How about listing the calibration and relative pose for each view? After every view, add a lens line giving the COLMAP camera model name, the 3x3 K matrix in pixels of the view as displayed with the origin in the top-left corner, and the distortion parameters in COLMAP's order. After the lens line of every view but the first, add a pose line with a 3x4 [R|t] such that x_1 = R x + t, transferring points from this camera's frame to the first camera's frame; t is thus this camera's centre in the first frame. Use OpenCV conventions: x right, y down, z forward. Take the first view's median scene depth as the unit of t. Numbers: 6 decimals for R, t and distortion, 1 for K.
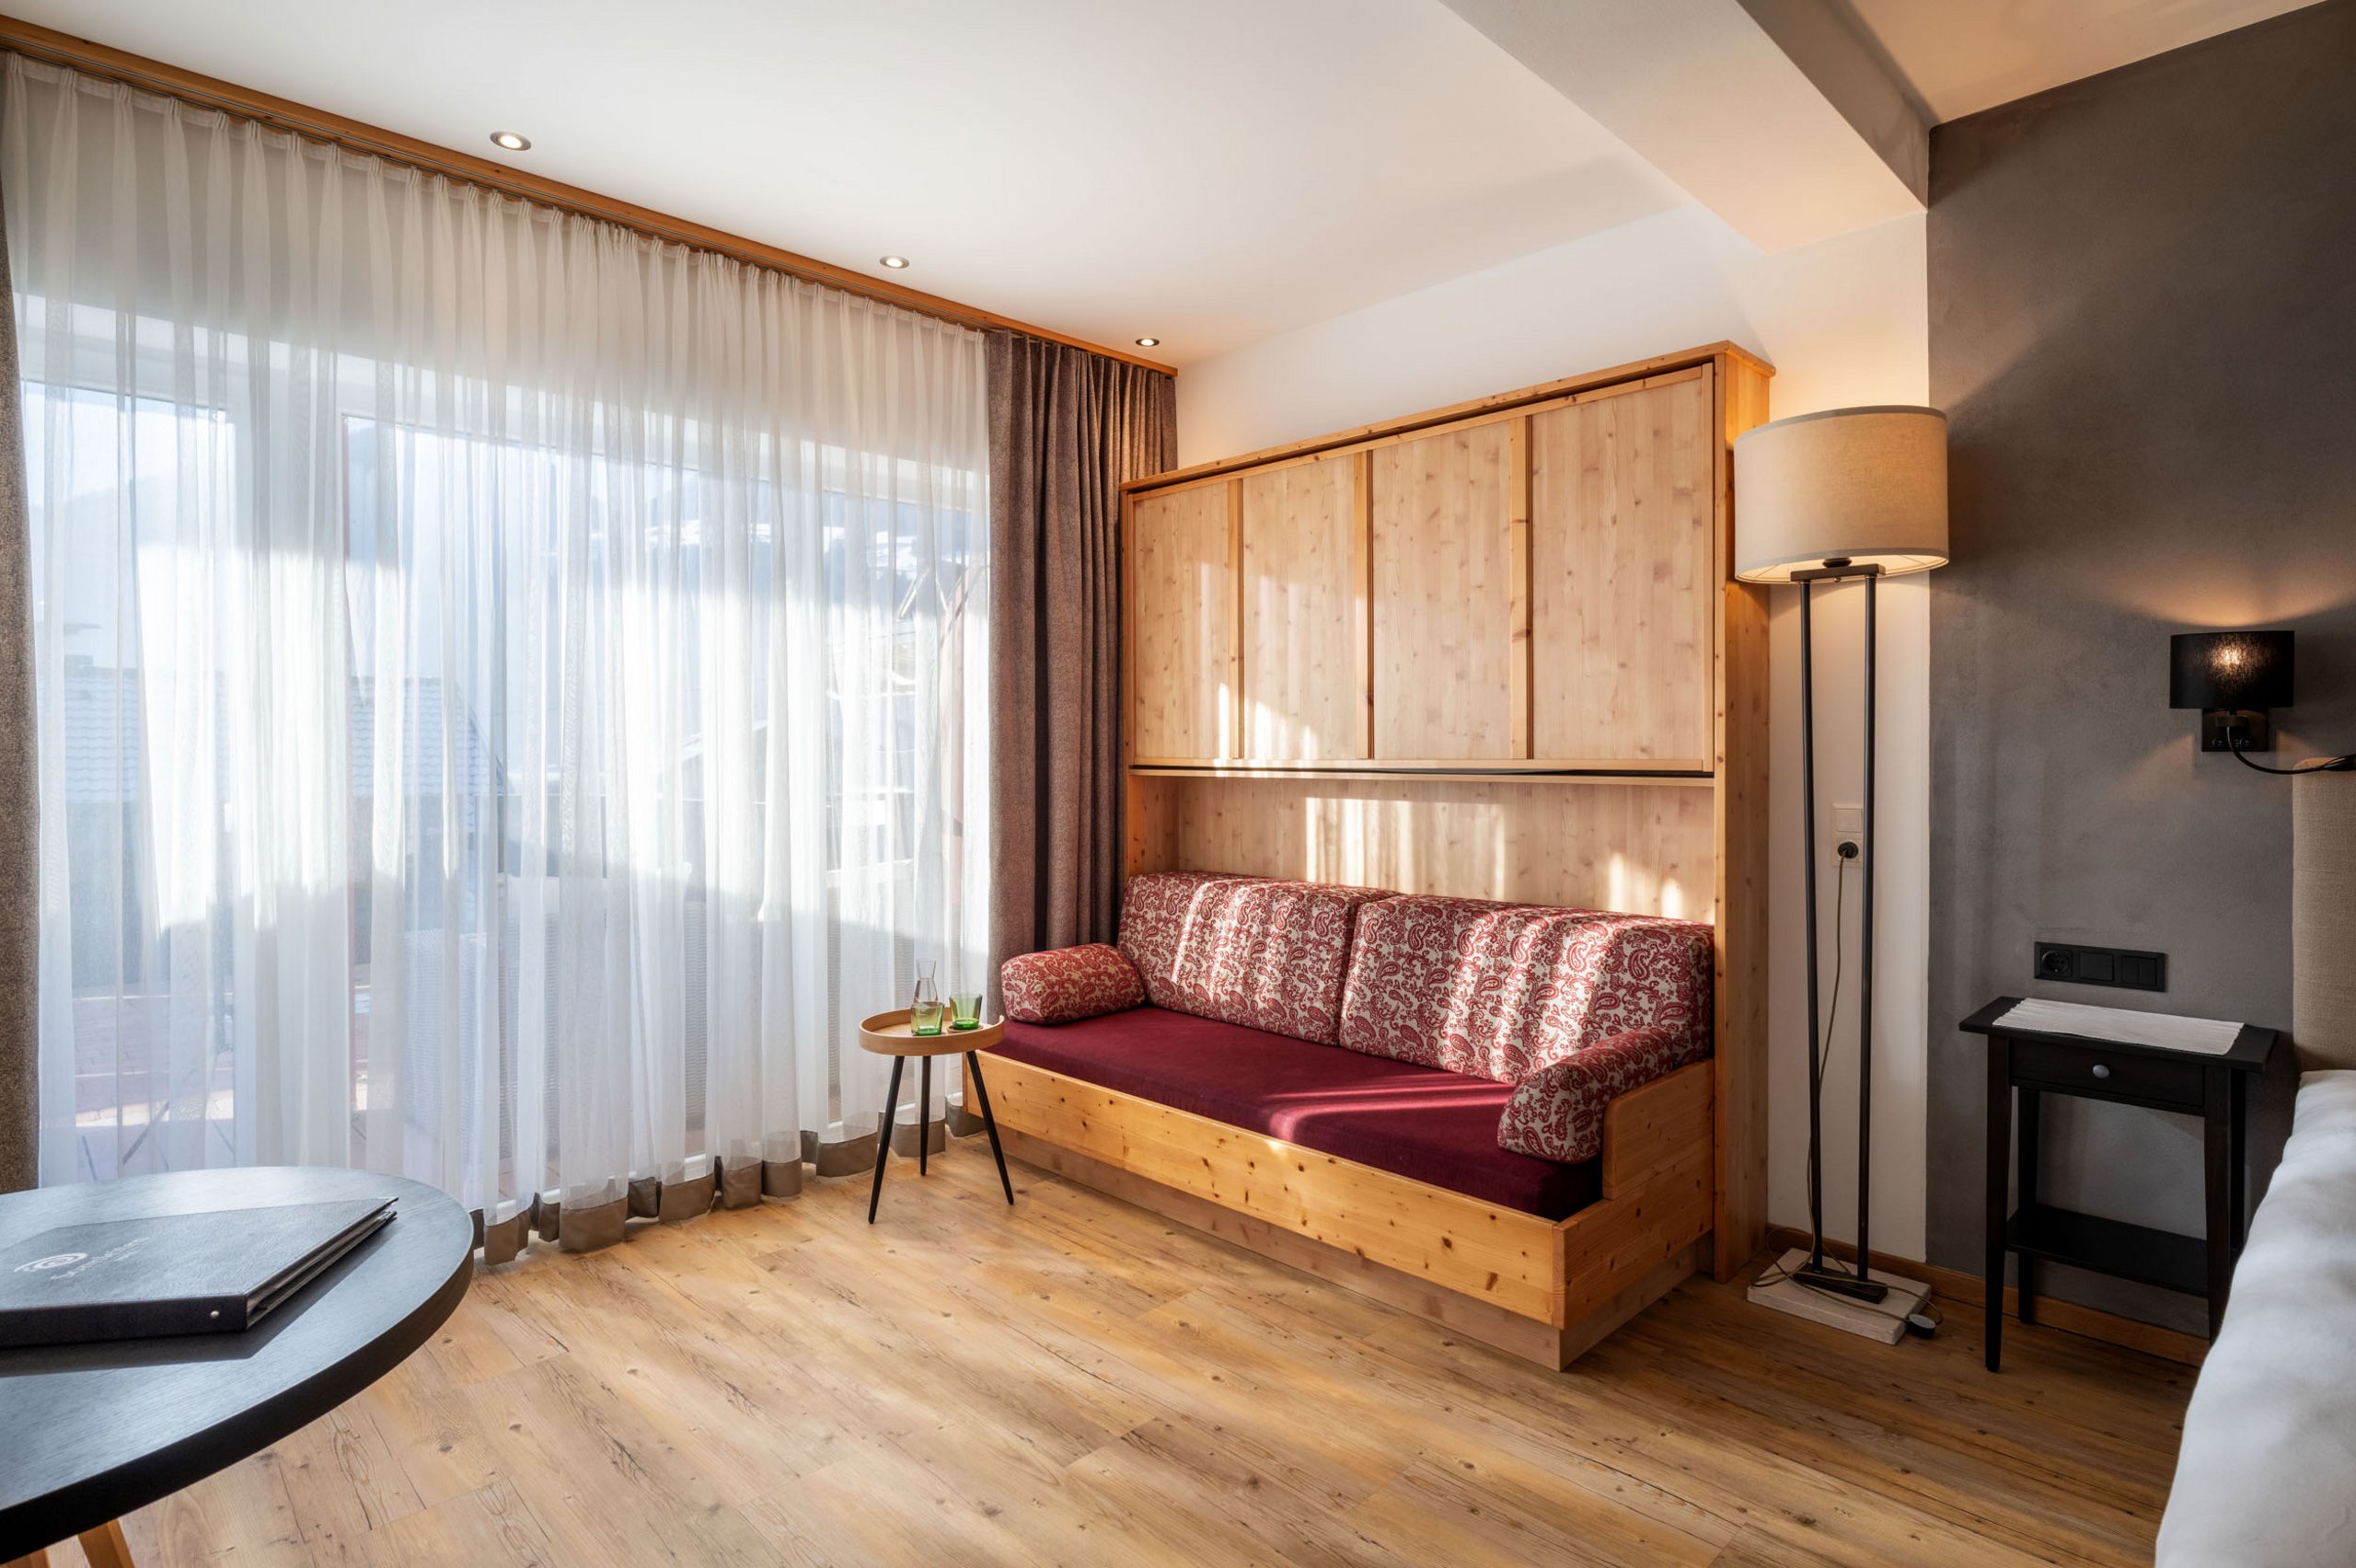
lens RADIAL K [[1222.0, 0, 1190.4], [0, 1222.0, 764.7], [0, 0, 1]] dist [-0.000177, -0.003252]
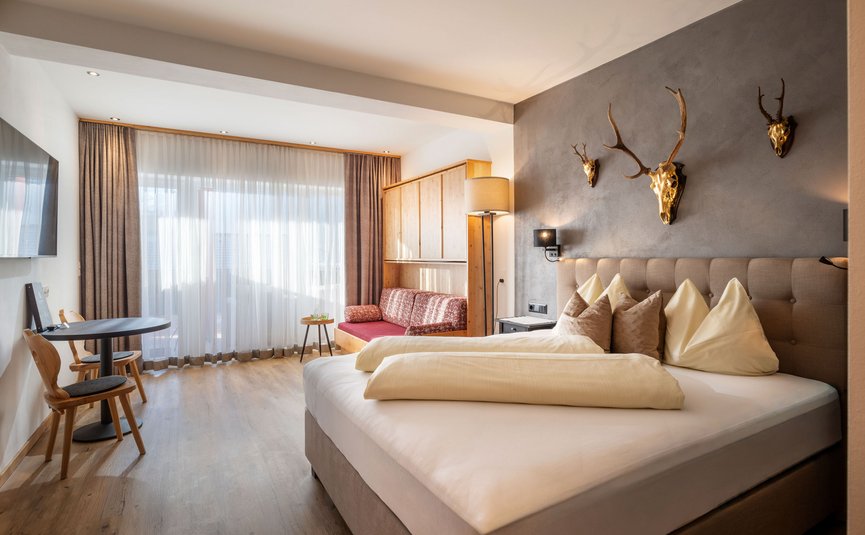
lens RADIAL K [[438.2, 0, 433.0], [0, 438.2, 259.8], [0, 0, 1]] dist [0.001259, 0.000357]
pose [[0.966285, 0.003551, -0.257452, 0.631924], [-0.004246, 0.999989, -0.002144, 0.004428], [0.257442, 0.003165, 0.966289, -0.428280]]
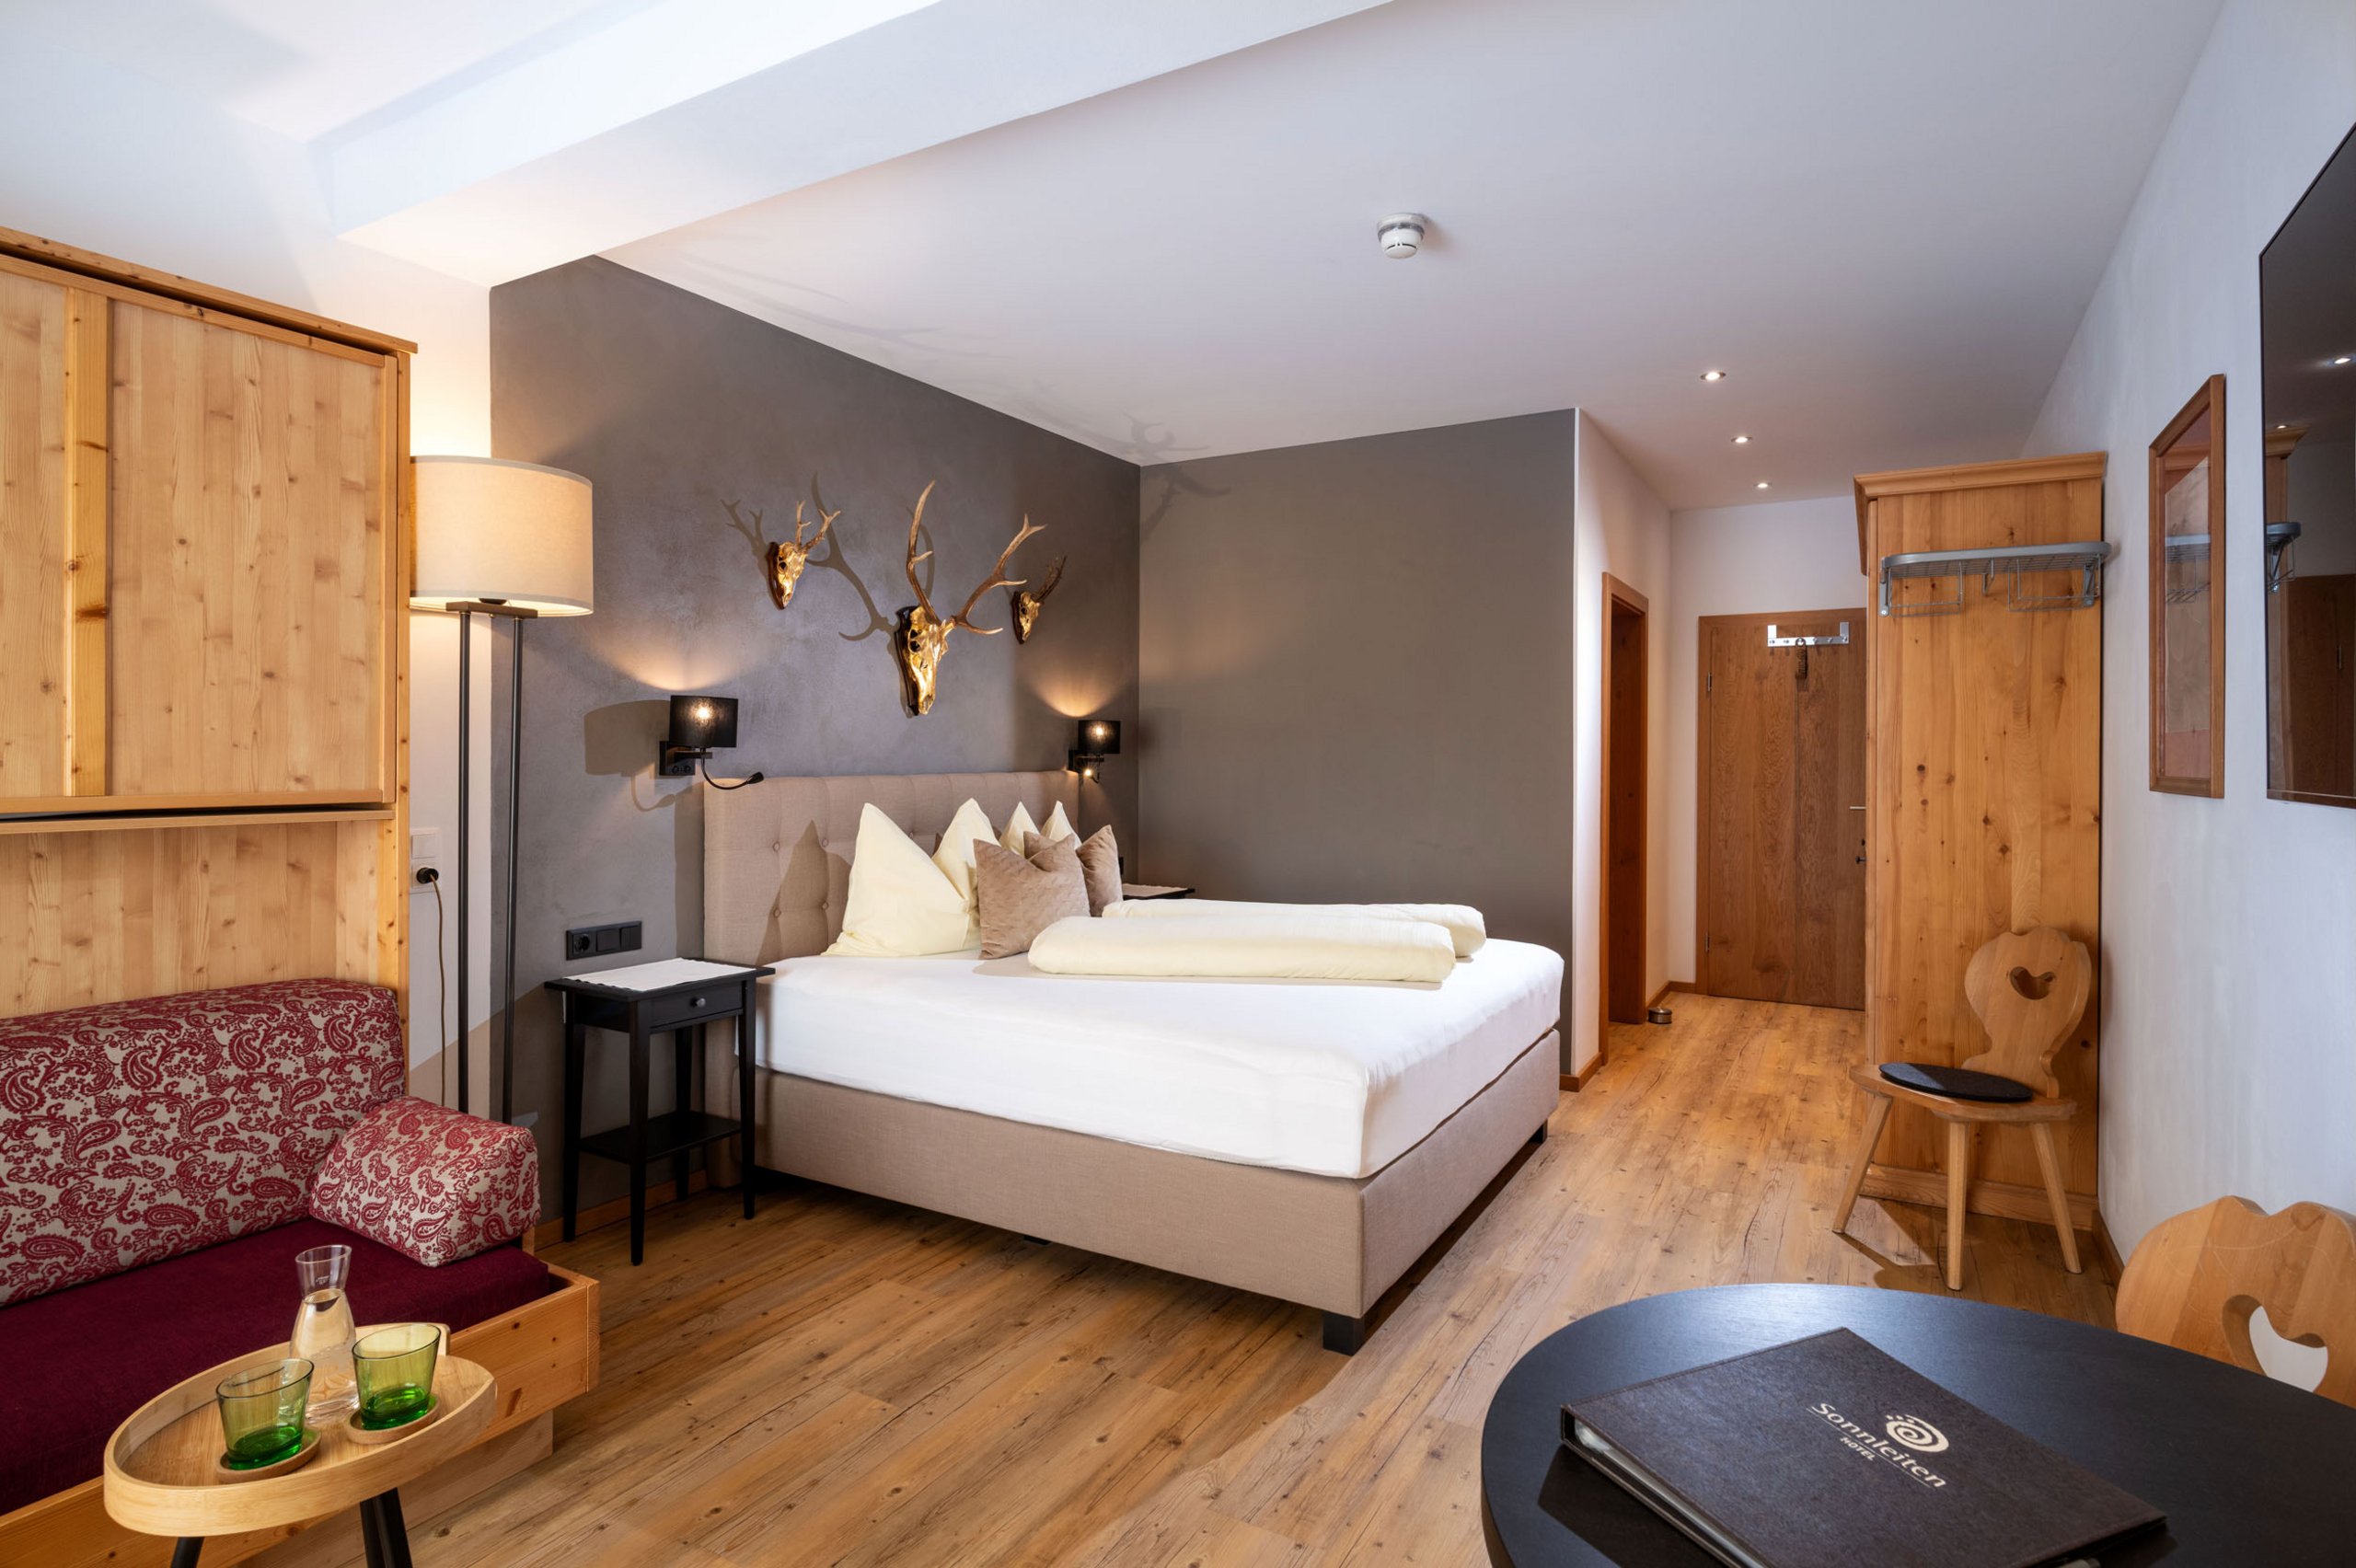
lens RADIAL K [[1222.0, 0, 1189.1], [0, 1222.0, 777.1], [0, 0, 1]] dist [-0.000177, -0.003252]
pose [[-0.271962, -0.009594, 0.962260, -0.554953], [0.014701, 0.999792, 0.014124, -0.015954], [-0.962196, 0.017988, -0.271764, 0.606529]]
